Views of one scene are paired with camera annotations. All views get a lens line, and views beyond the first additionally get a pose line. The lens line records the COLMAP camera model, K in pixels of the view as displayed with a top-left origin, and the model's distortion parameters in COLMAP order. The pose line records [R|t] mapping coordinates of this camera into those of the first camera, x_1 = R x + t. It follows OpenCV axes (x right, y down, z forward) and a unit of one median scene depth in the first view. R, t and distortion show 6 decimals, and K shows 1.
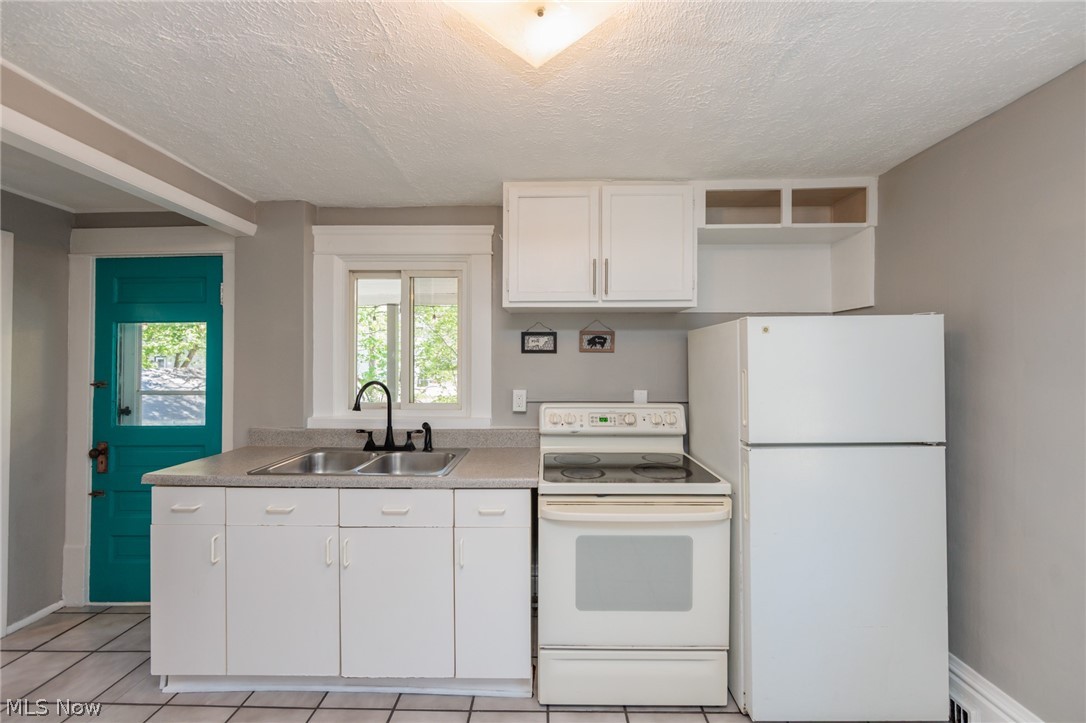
lens RADIAL K [[424.7, 0, 541.2], [0, 424.7, 359.8], [0, 0, 1]] dist [-0.000941, -0.000306]
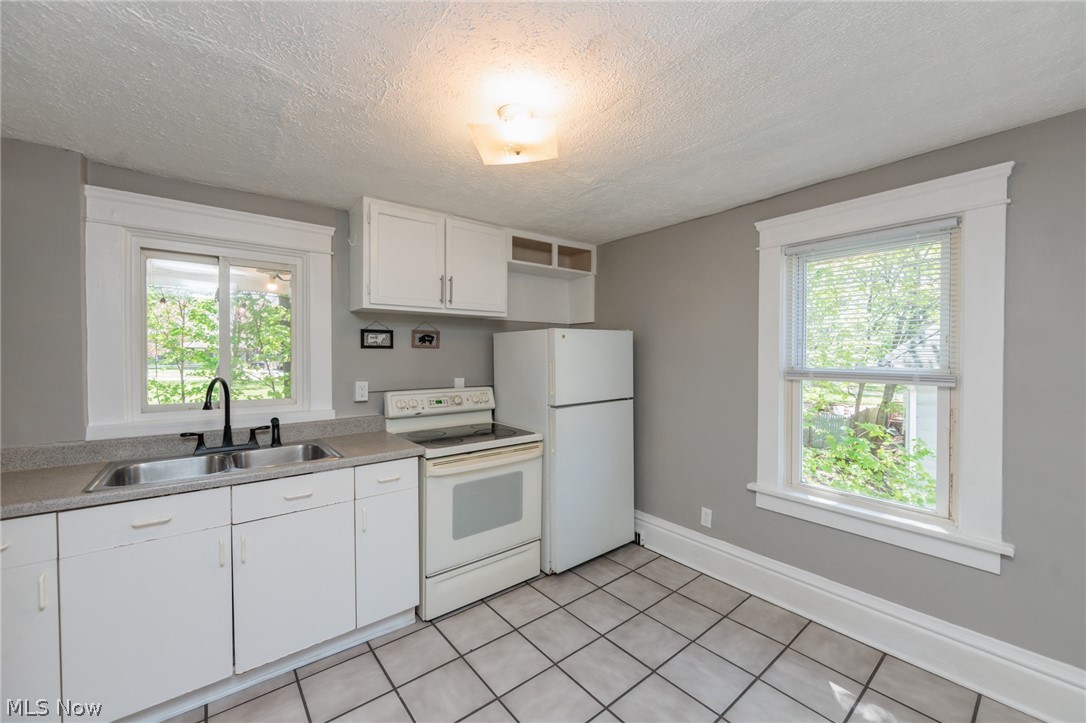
lens RADIAL K [[424.7, 0, 541.2], [0, 424.7, 359.8], [0, 0, 1]] dist [-0.000941, -0.000306]
pose [[0.775357, -0.009201, 0.631456, -0.393953], [-0.000907, 0.999877, 0.015683, -0.003713], [-0.631522, -0.012733, 0.775253, -0.154431]]
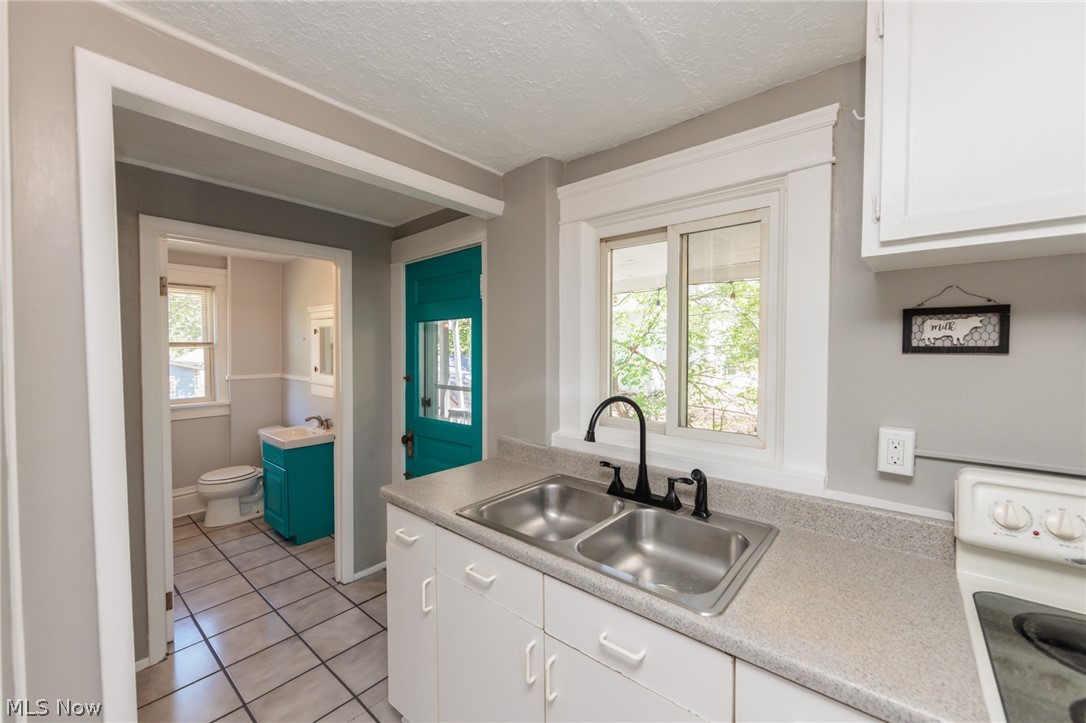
lens RADIAL K [[427.7, 0, 545.2], [0, 427.7, 360.1], [0, 0, 1]] dist [-0.001236, -0.000231]
pose [[0.774813, 0.017703, -0.631943, -0.055882], [0.004462, 0.999430, 0.033468, -0.026927], [0.632175, -0.028751, 0.774292, 0.379536]]
